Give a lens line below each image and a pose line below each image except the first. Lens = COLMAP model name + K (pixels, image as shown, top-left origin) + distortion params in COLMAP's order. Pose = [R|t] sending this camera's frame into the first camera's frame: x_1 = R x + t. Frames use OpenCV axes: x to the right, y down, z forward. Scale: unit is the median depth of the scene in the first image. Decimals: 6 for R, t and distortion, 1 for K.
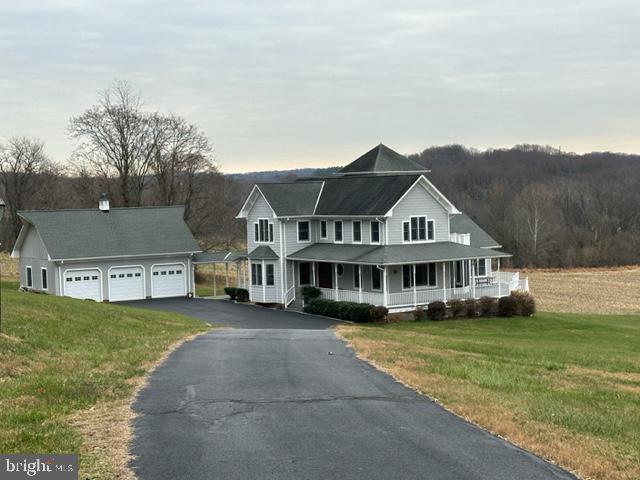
lens RADIAL K [[1276.6, 0, 320.9], [0, 1276.6, 240.4], [0, 0, 1]] dist [0.180400, 0.000000]
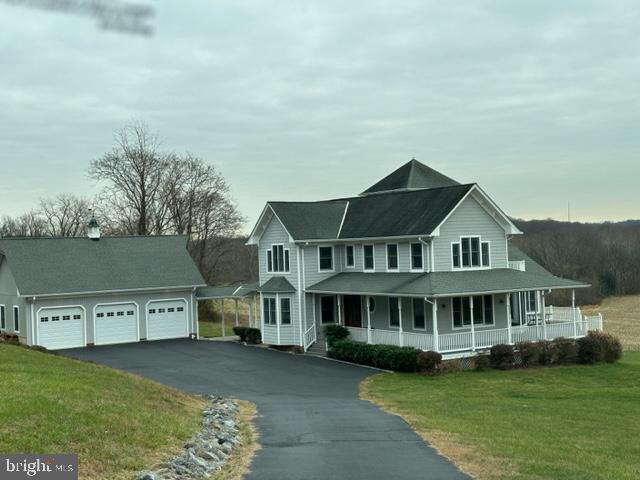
lens RADIAL K [[957.8, 0, 314.4], [0, 957.8, 241.7], [0, 0, 1]] dist [0.188216, 0.000000]
pose [[0.999891, -0.007620, -0.012640, -0.012877], [0.006987, 0.998754, -0.049414, 0.012627], [0.013000, 0.049320, 0.998698, 0.372432]]
